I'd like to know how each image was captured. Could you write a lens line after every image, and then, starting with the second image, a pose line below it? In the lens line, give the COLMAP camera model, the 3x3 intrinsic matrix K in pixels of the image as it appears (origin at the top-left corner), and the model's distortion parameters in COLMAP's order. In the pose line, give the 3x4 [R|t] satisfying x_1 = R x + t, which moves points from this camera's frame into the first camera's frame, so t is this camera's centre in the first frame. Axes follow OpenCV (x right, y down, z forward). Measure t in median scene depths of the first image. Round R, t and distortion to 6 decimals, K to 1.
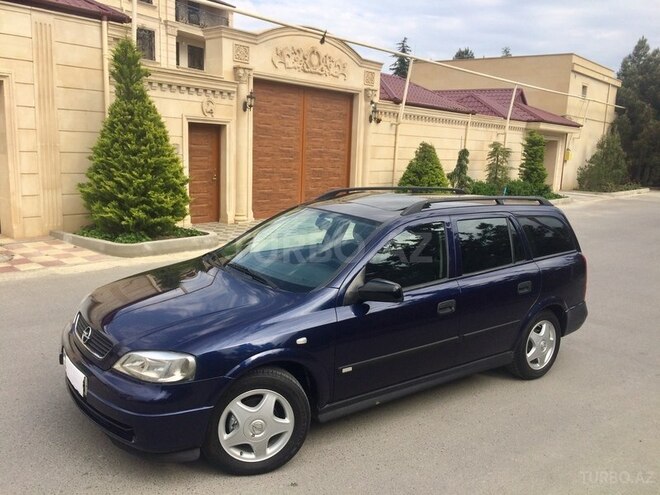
lens RADIAL K [[558.5, 0, 333.3], [0, 558.5, 248.9], [0, 0, 1]] dist [0.083807, -0.110673]
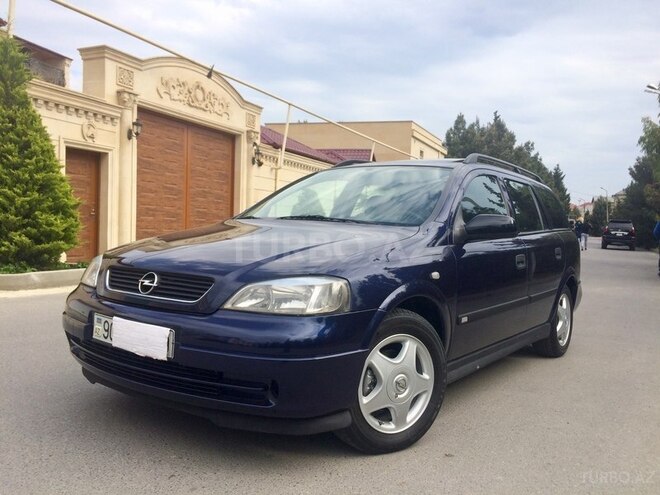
lens RADIAL K [[558.5, 0, 335.0], [0, 558.5, 248.8], [0, 0, 1]] dist [0.083807, -0.110673]
pose [[0.958203, -0.022390, 0.285212, -0.104953], [0.057079, 0.991851, -0.113901, 0.052040], [-0.280338, 0.125420, 0.951673, 0.066223]]
